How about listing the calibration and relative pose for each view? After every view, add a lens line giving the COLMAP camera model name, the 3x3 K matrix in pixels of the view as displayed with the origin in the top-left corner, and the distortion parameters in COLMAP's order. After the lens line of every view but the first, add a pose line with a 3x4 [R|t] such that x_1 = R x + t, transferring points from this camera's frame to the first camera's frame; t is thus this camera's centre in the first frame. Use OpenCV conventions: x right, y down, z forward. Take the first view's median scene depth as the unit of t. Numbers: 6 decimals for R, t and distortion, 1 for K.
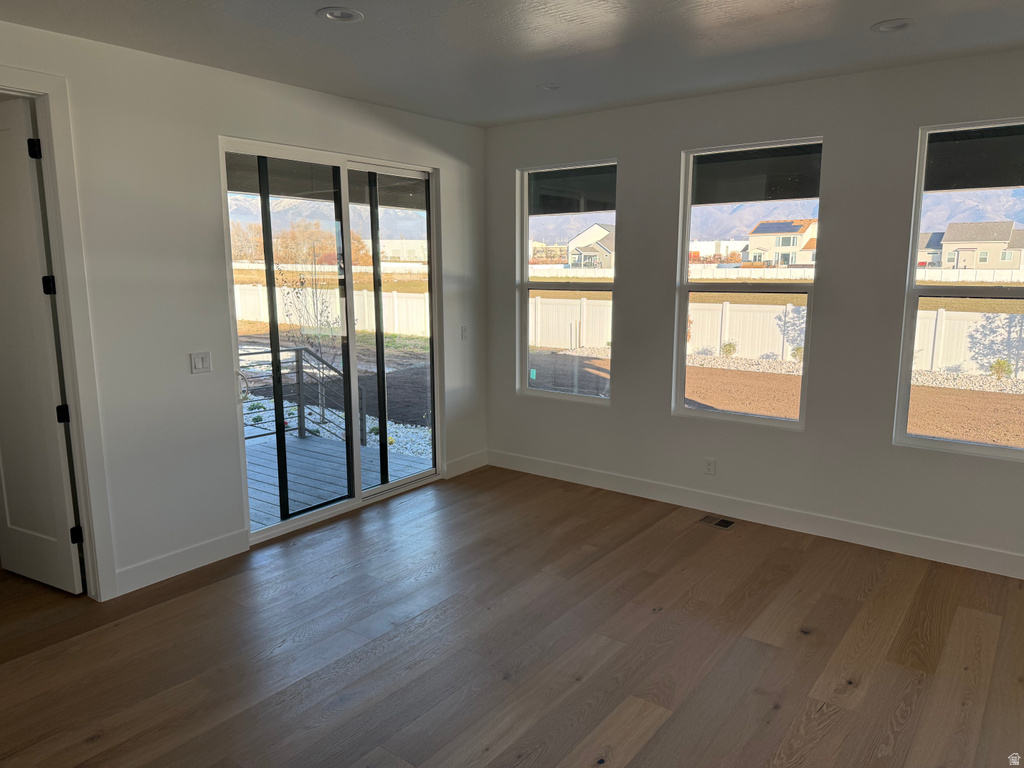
lens RADIAL K [[709.1, 0, 511.2], [0, 709.1, 389.0], [0, 0, 1]] dist [0.013039, -0.001909]
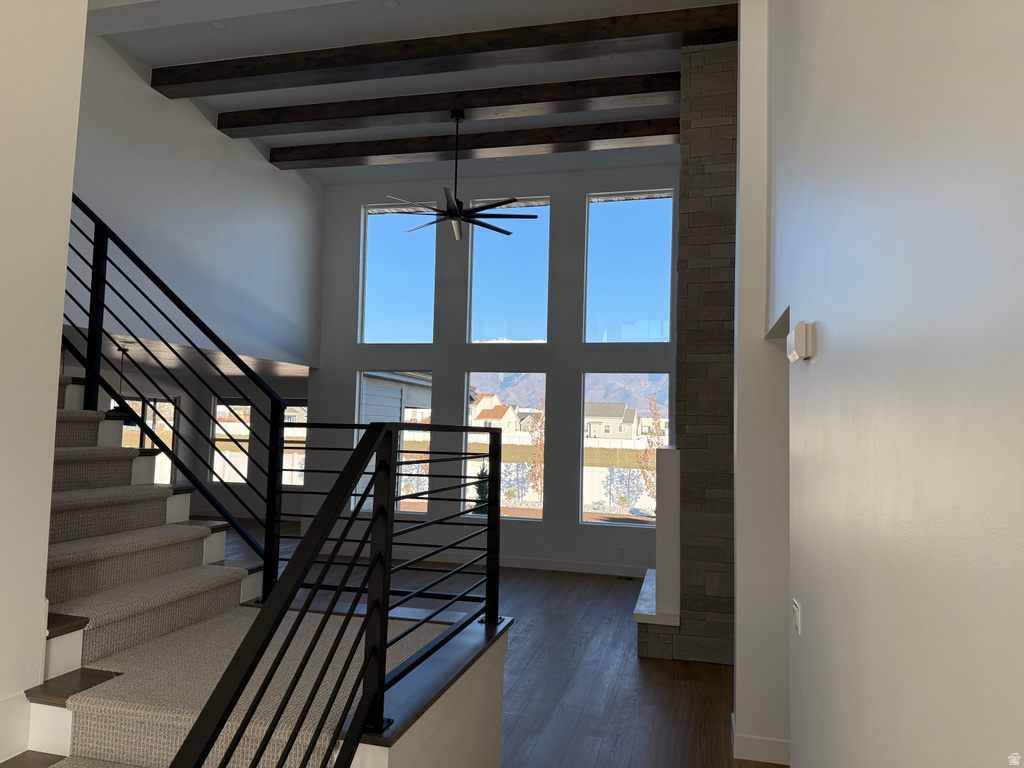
lens RADIAL K [[709.1, 0, 509.9], [0, 709.1, 383.7], [0, 0, 1]] dist [0.013039, -0.001909]
pose [[0.918727, 0.050817, 0.391611, -0.002202], [0.041885, 0.973552, -0.224595, 0.101691], [-0.392666, 0.222744, 0.892299, -0.628507]]
